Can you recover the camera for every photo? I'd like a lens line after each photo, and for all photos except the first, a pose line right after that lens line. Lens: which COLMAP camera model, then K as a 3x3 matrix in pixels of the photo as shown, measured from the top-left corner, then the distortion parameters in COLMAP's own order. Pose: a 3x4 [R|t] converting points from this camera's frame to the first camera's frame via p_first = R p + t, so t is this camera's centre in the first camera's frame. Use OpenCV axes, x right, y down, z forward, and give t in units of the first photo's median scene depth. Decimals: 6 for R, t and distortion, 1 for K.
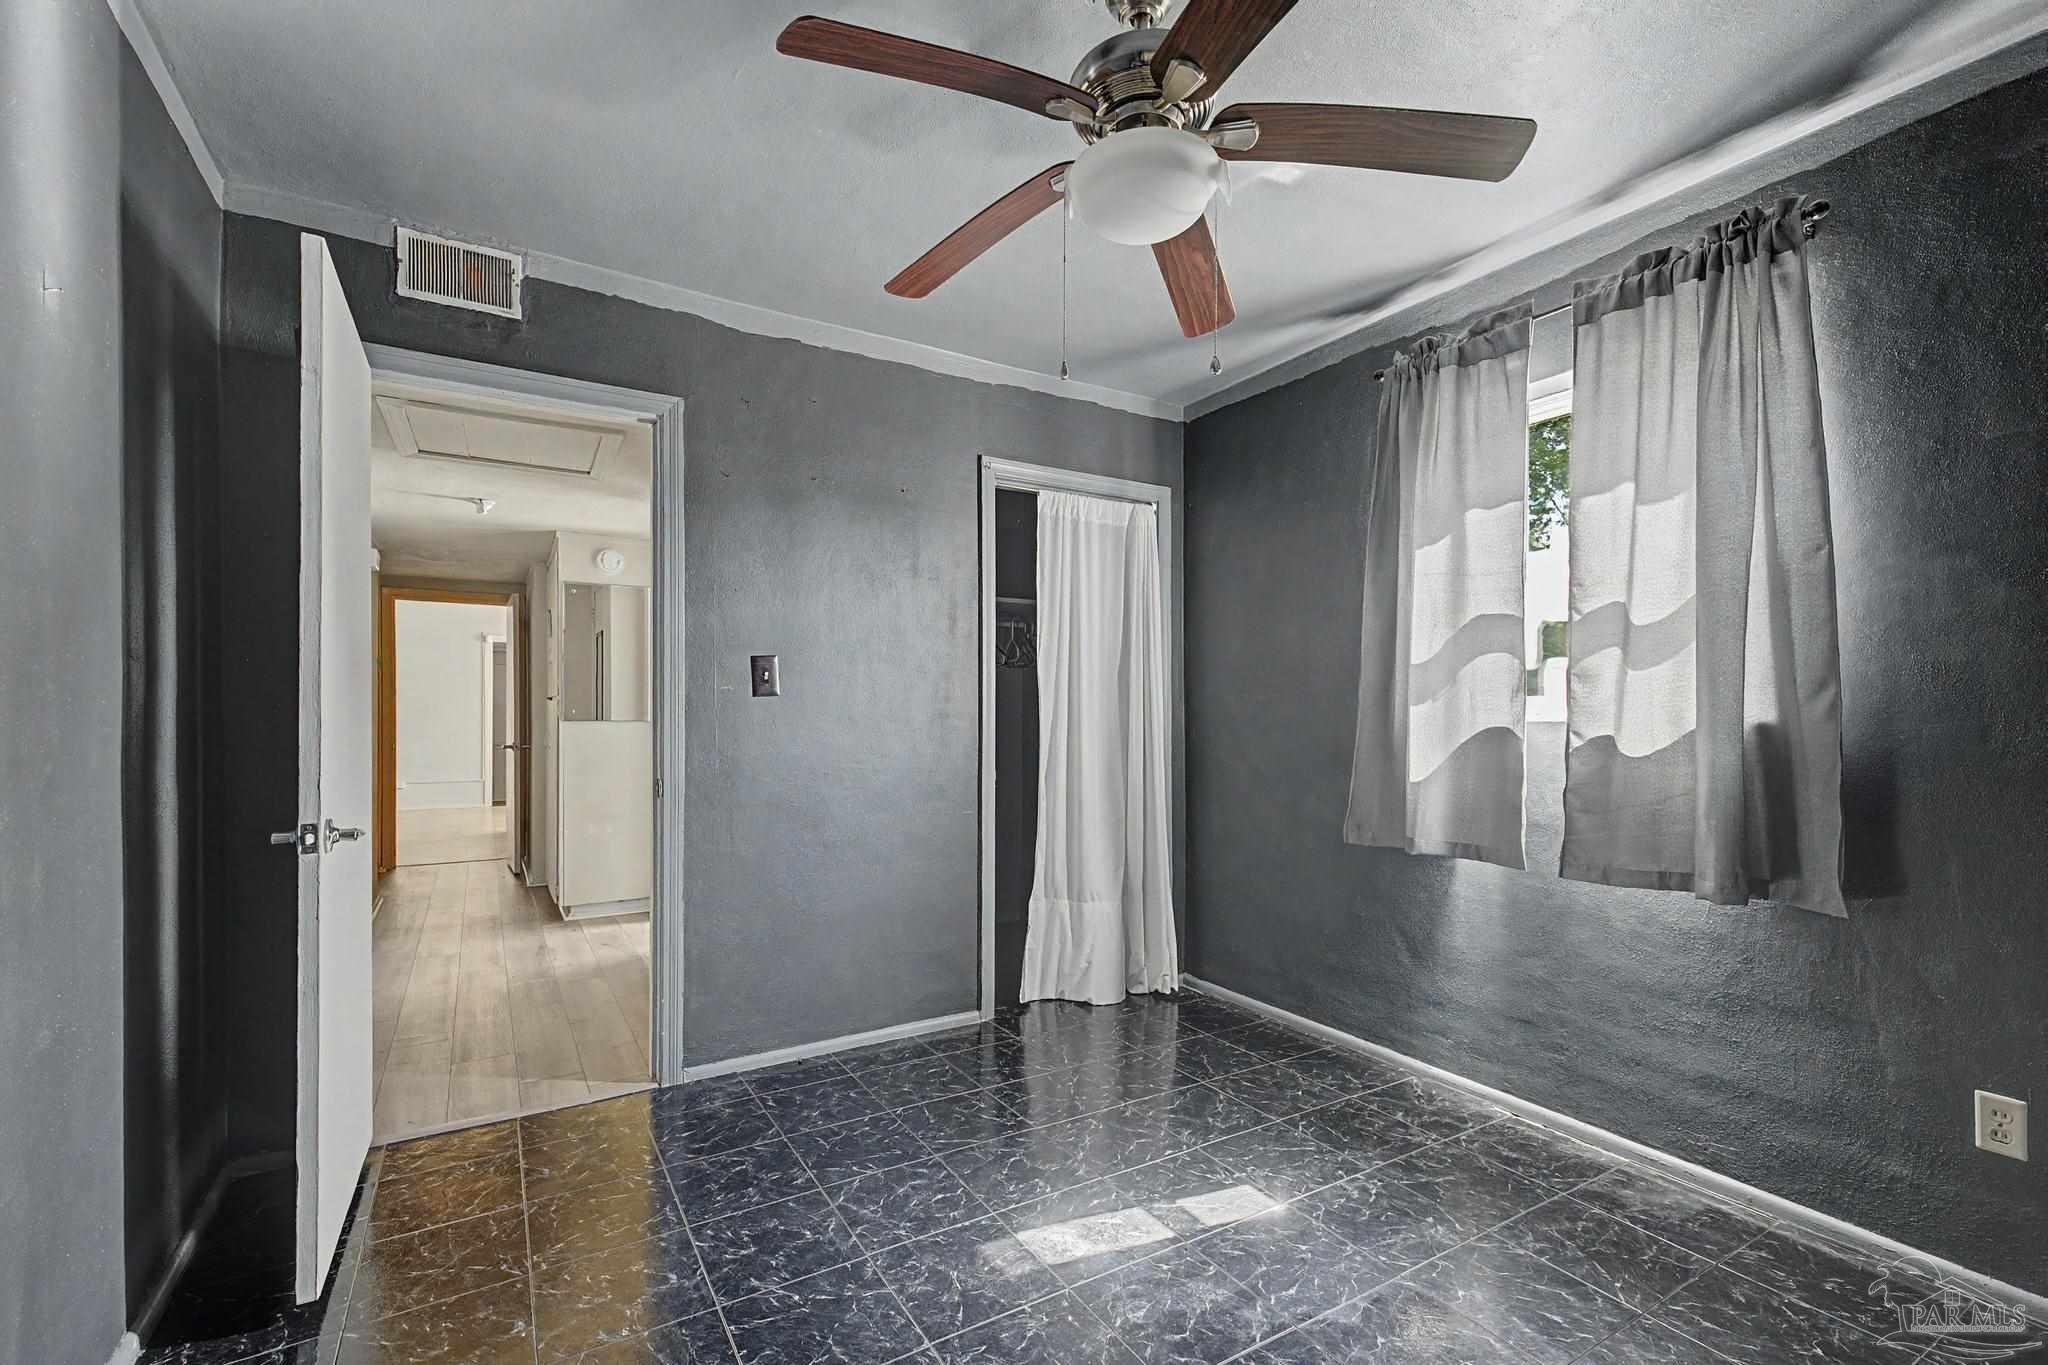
lens RADIAL K [[873.2, 0, 1023.2], [0, 873.2, 691.7], [0, 0, 1]] dist [0.003051, 0.000255]
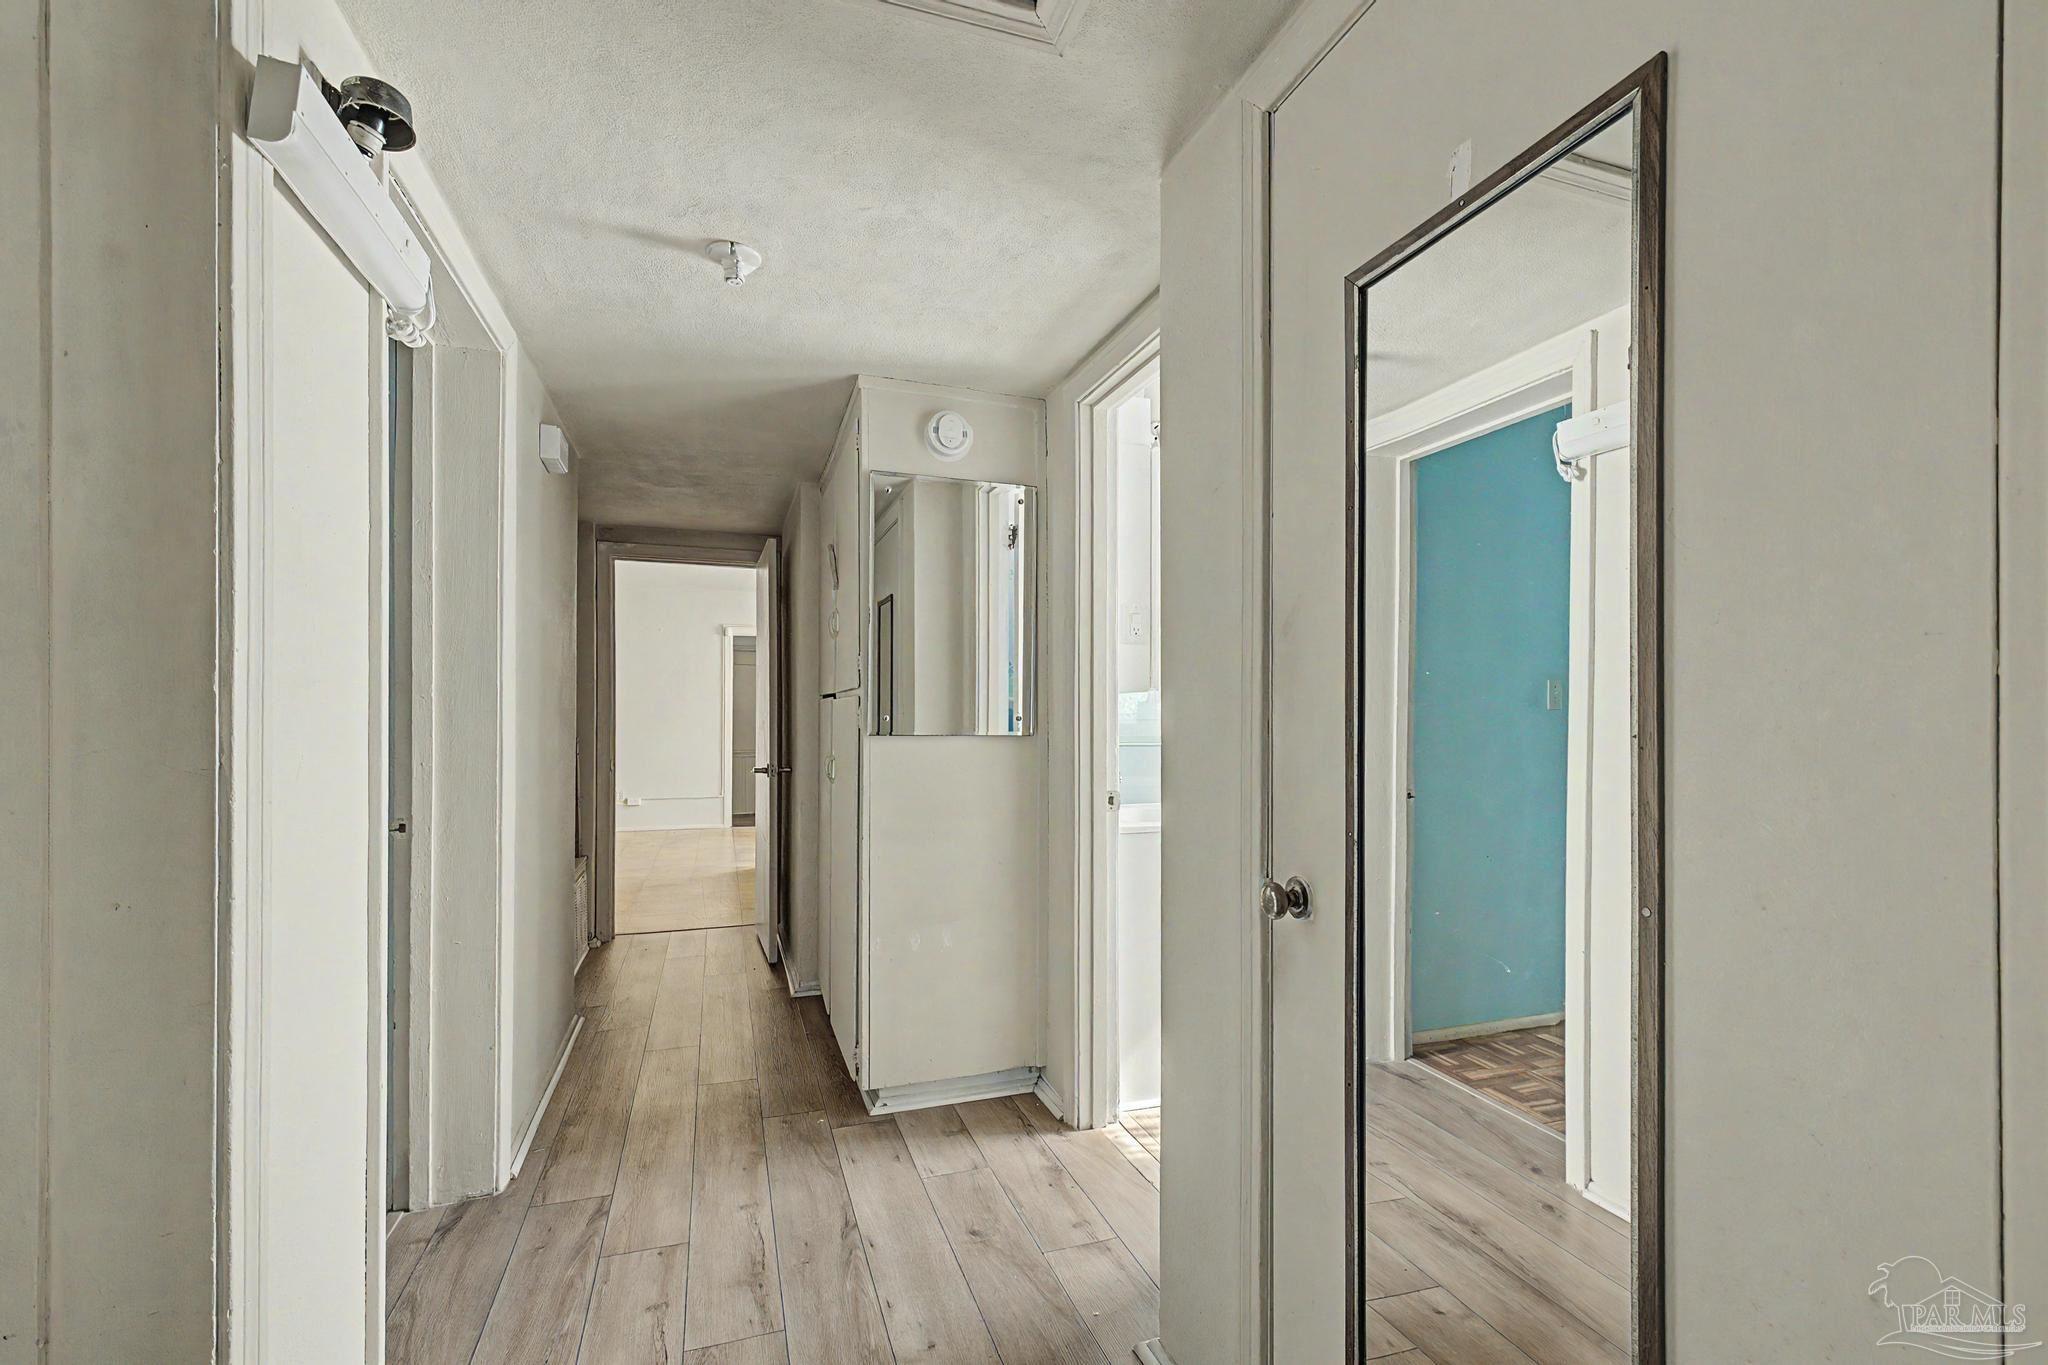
lens RADIAL K [[873.2, 0, 1023.7], [0, 873.2, 695.3], [0, 0, 1]] dist [0.003051, 0.000255]
pose [[0.976079, -0.001341, -0.217410, -0.272079], [0.001392, 0.999999, 0.000084, 0.006087], [0.217410, -0.000385, 0.976080, 0.431185]]
